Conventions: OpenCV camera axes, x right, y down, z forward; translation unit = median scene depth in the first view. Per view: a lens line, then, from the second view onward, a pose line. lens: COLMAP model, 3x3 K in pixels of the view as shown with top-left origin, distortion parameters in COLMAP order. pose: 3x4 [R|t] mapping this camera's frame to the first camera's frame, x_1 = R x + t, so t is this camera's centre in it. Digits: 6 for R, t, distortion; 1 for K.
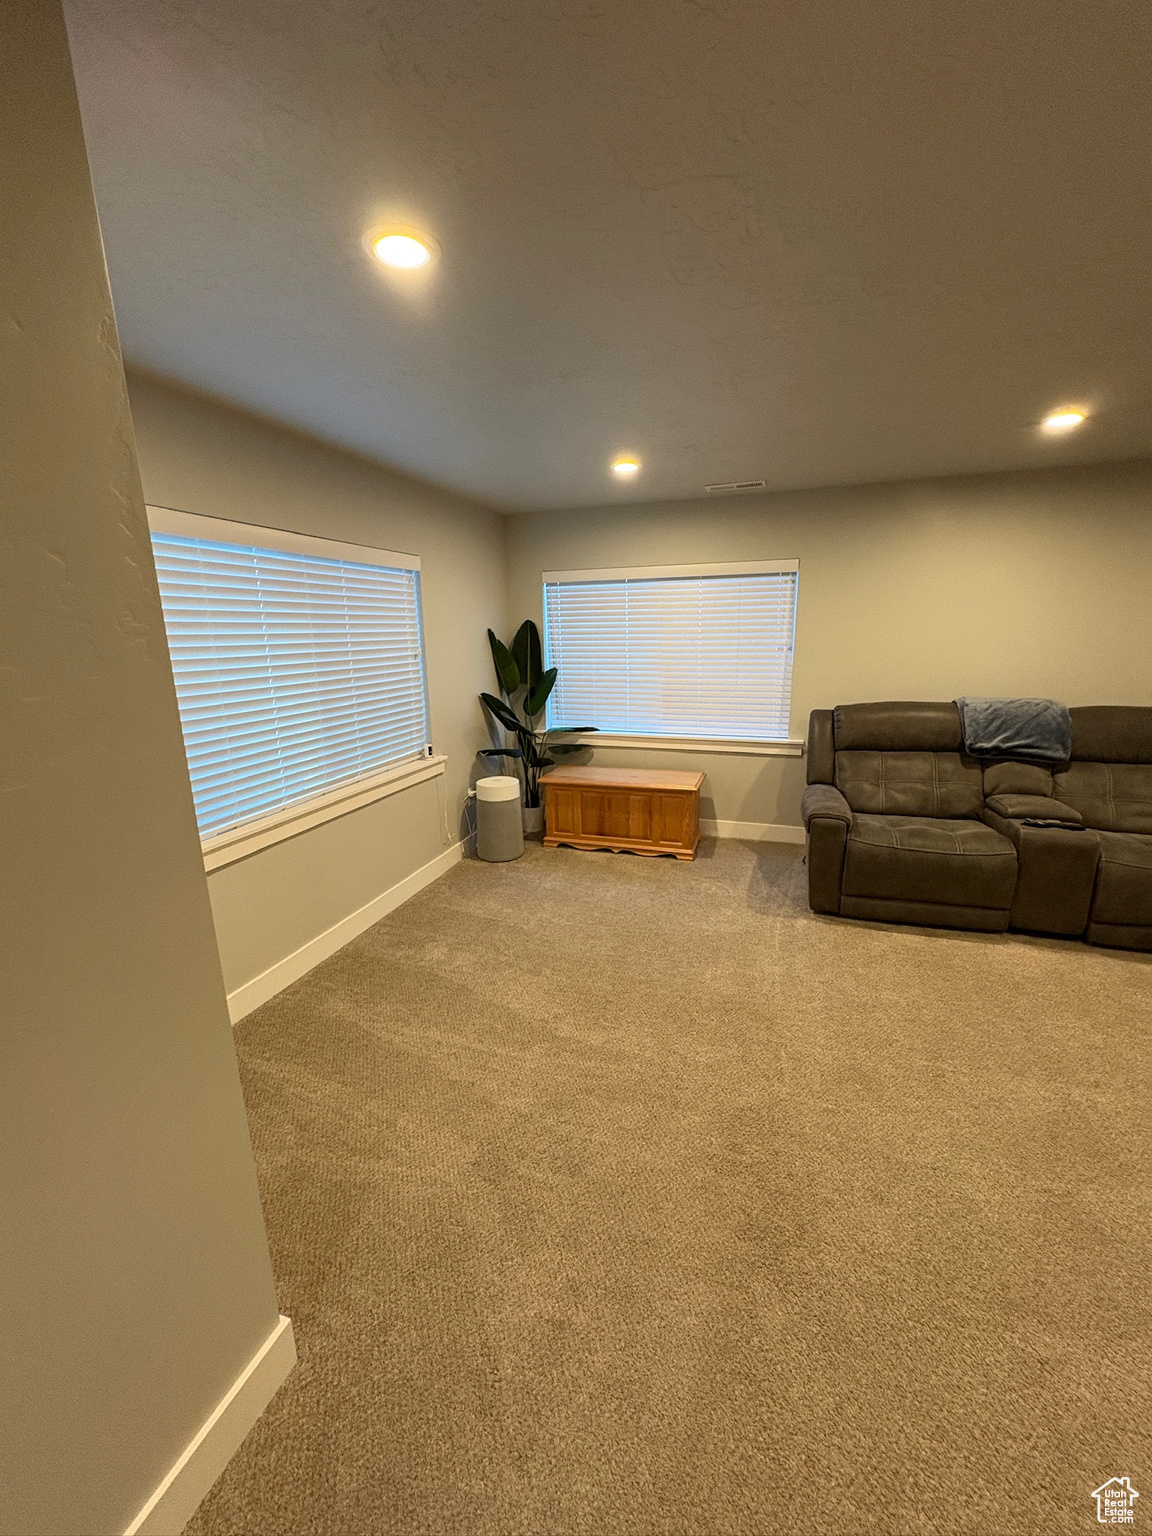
lens RADIAL K [[610.1, 0, 575.2], [0, 610.1, 767.0], [0, 0, 1]] dist [0.001356, 0.000074]
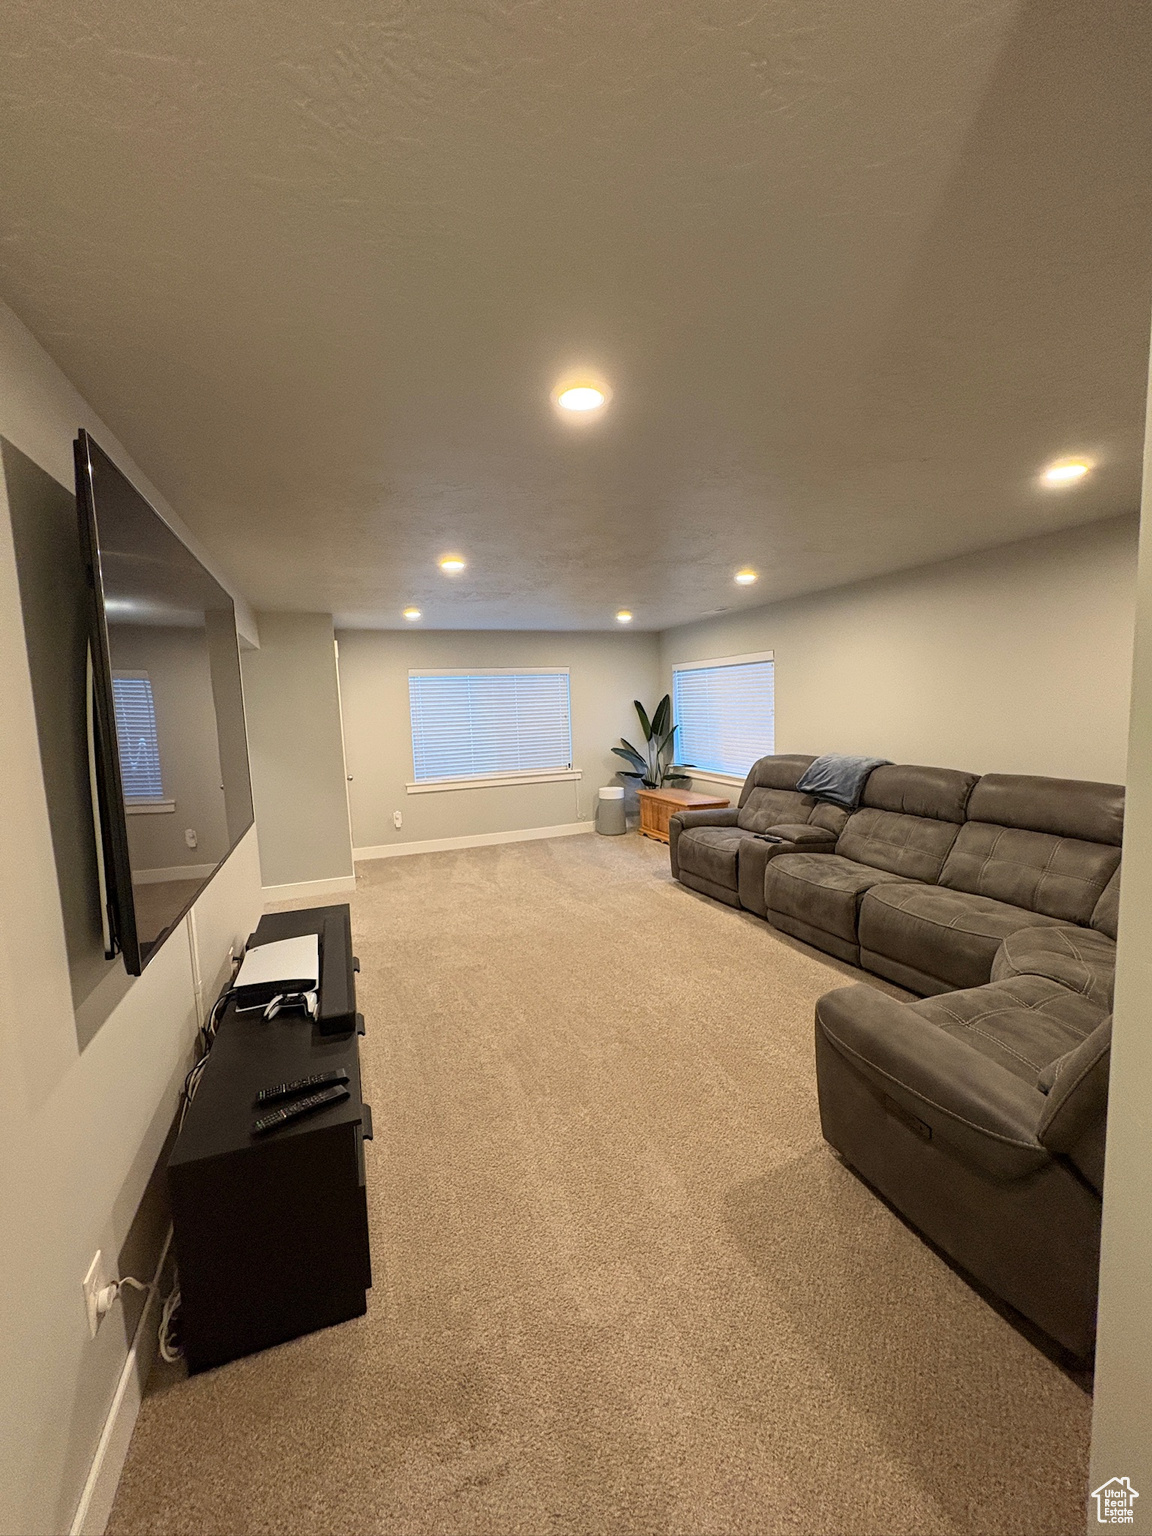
lens RADIAL K [[610.1, 0, 563.4], [0, 610.1, 757.8], [0, 0, 1]] dist [0.001356, 0.000074]
pose [[0.639848, 0.063557, -0.765869, 1.375433], [-0.141734, 0.989238, -0.036319, 0.023762], [0.755319, 0.131788, 0.641970, -0.271156]]
